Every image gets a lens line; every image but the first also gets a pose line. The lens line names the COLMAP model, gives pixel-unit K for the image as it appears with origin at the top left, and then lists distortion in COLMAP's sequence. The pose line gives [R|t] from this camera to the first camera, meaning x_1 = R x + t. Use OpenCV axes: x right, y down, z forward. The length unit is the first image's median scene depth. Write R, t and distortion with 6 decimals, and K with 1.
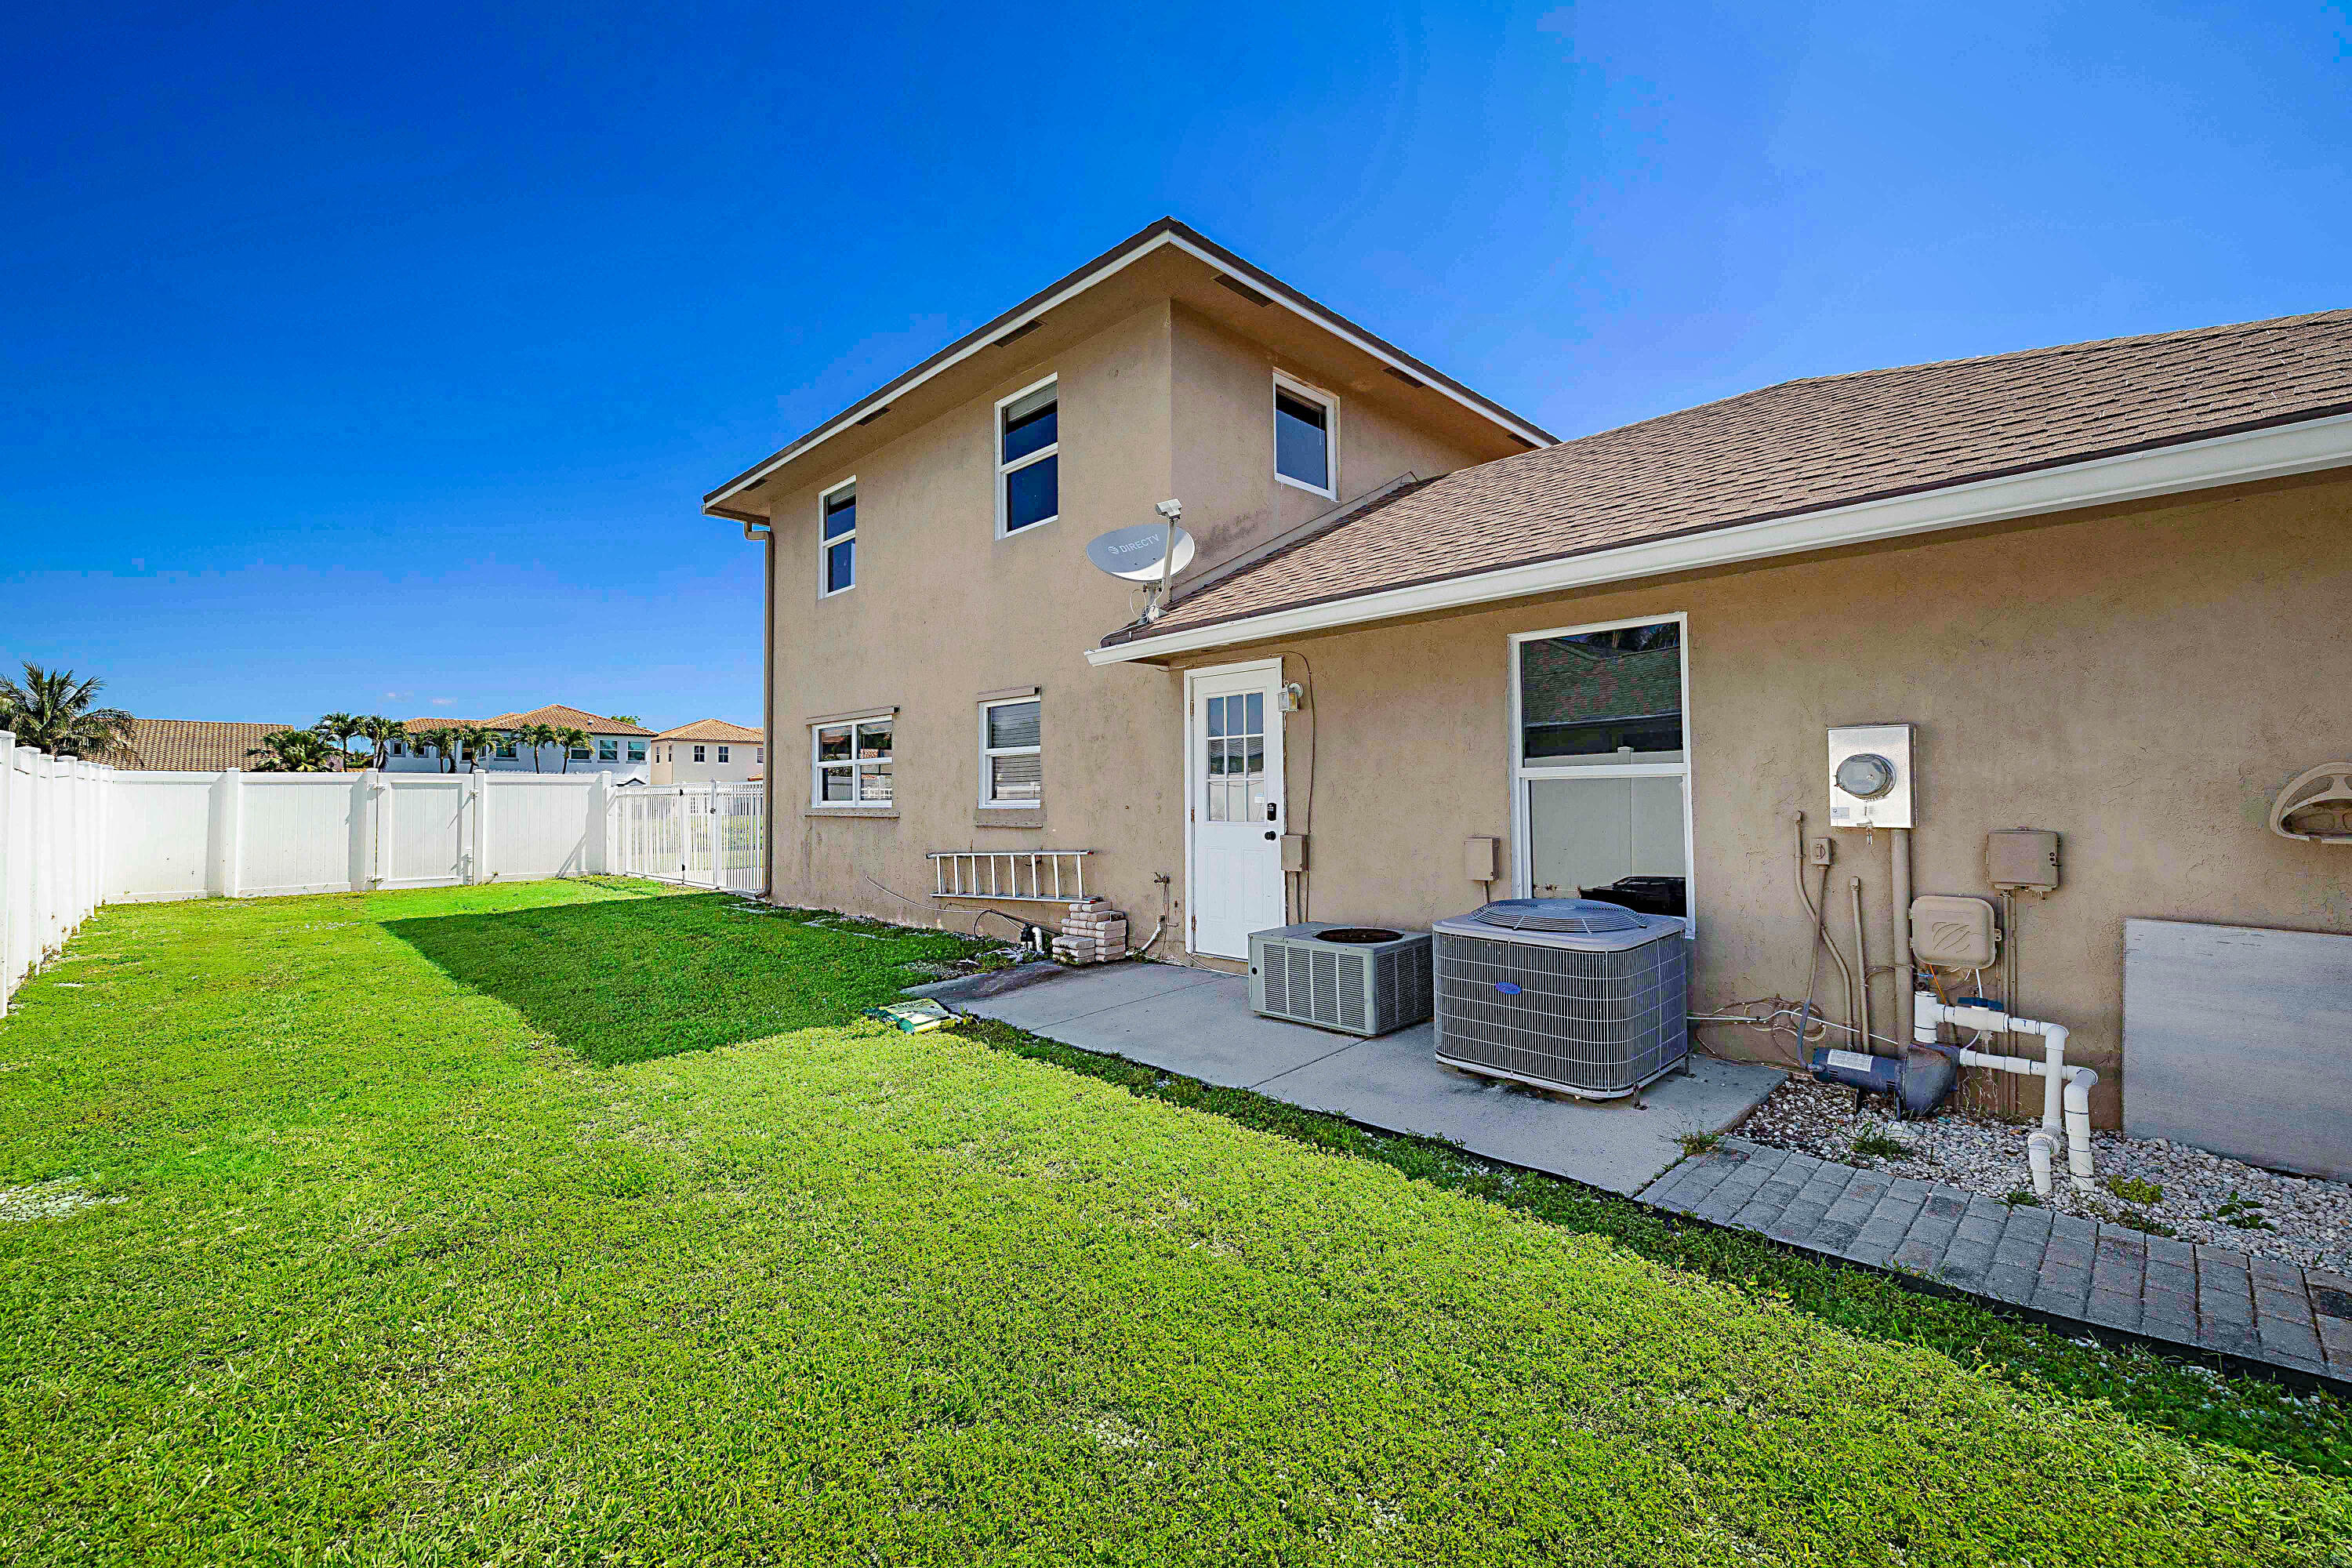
lens RADIAL K [[970.6, 0, 1175.5], [0, 970.6, 775.7], [0, 0, 1]] dist [0.003312, 0.000342]
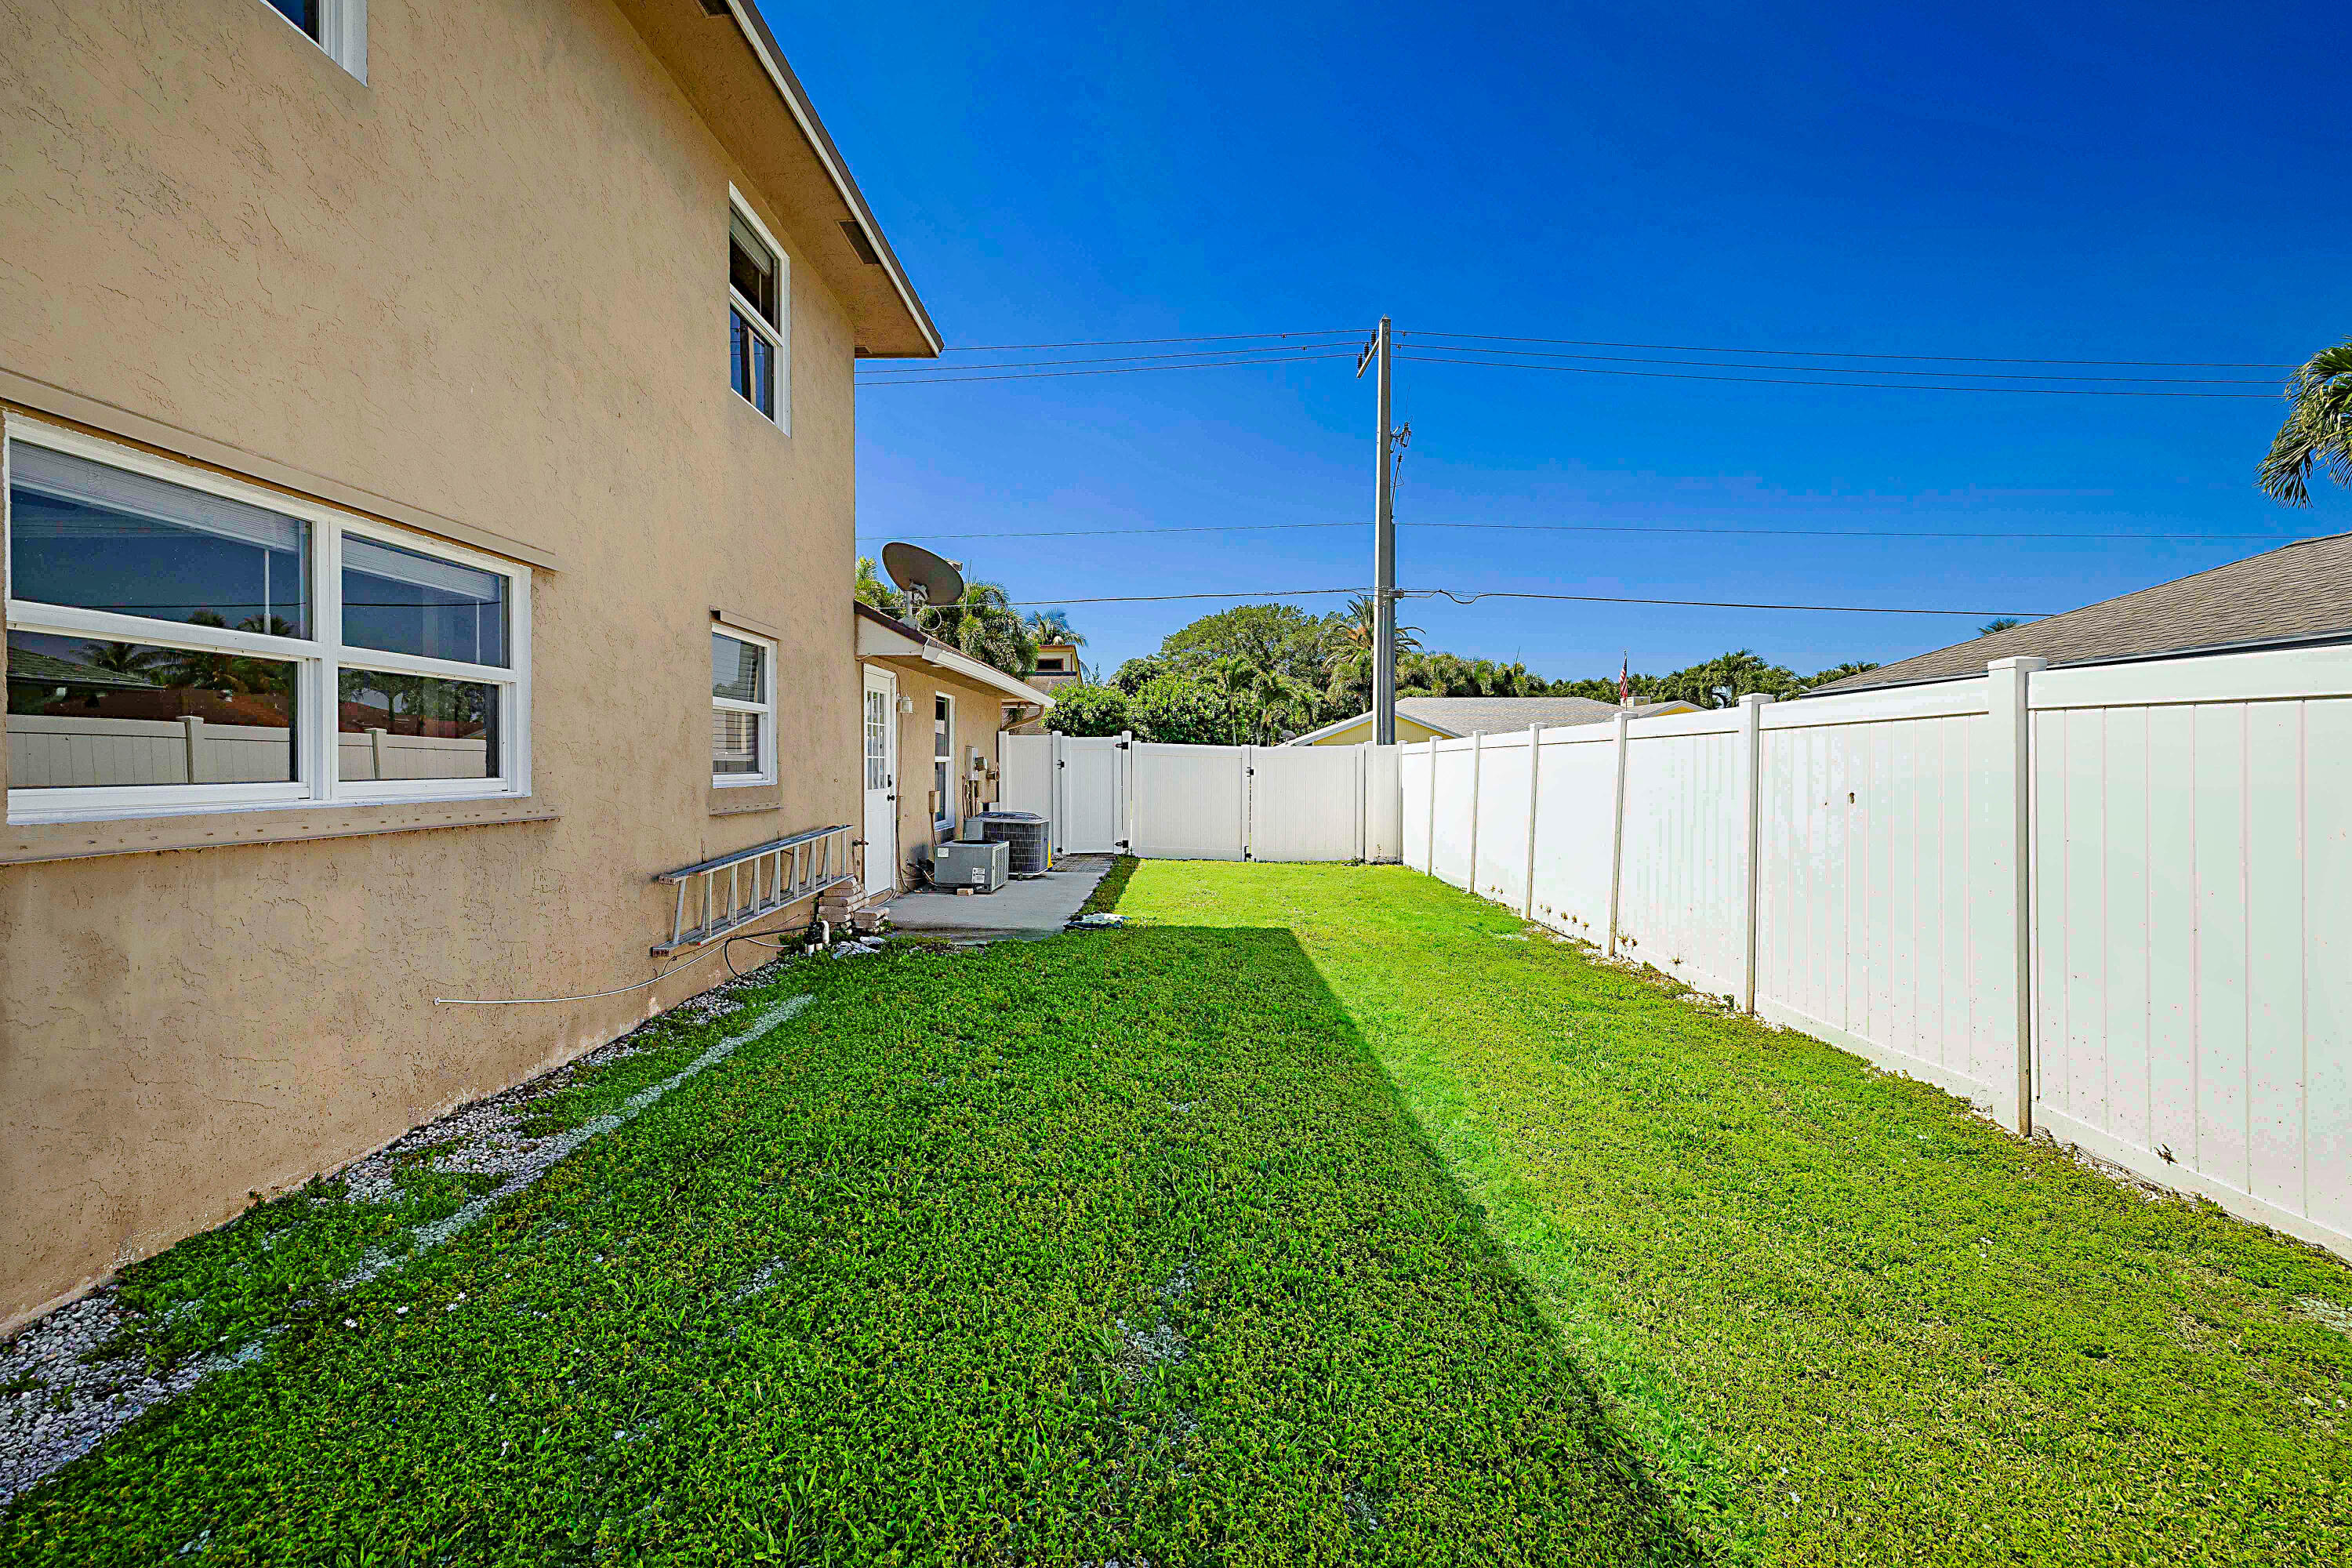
lens RADIAL K [[970.6, 0, 1173.7], [0, 970.6, 775.3], [0, 0, 1]] dist [0.003312, 0.000342]
pose [[-0.693521, -0.004663, 0.720421, -0.832341], [-0.017605, 0.999790, -0.010477, 0.025509], [-0.720221, -0.019949, -0.693457, 1.171248]]
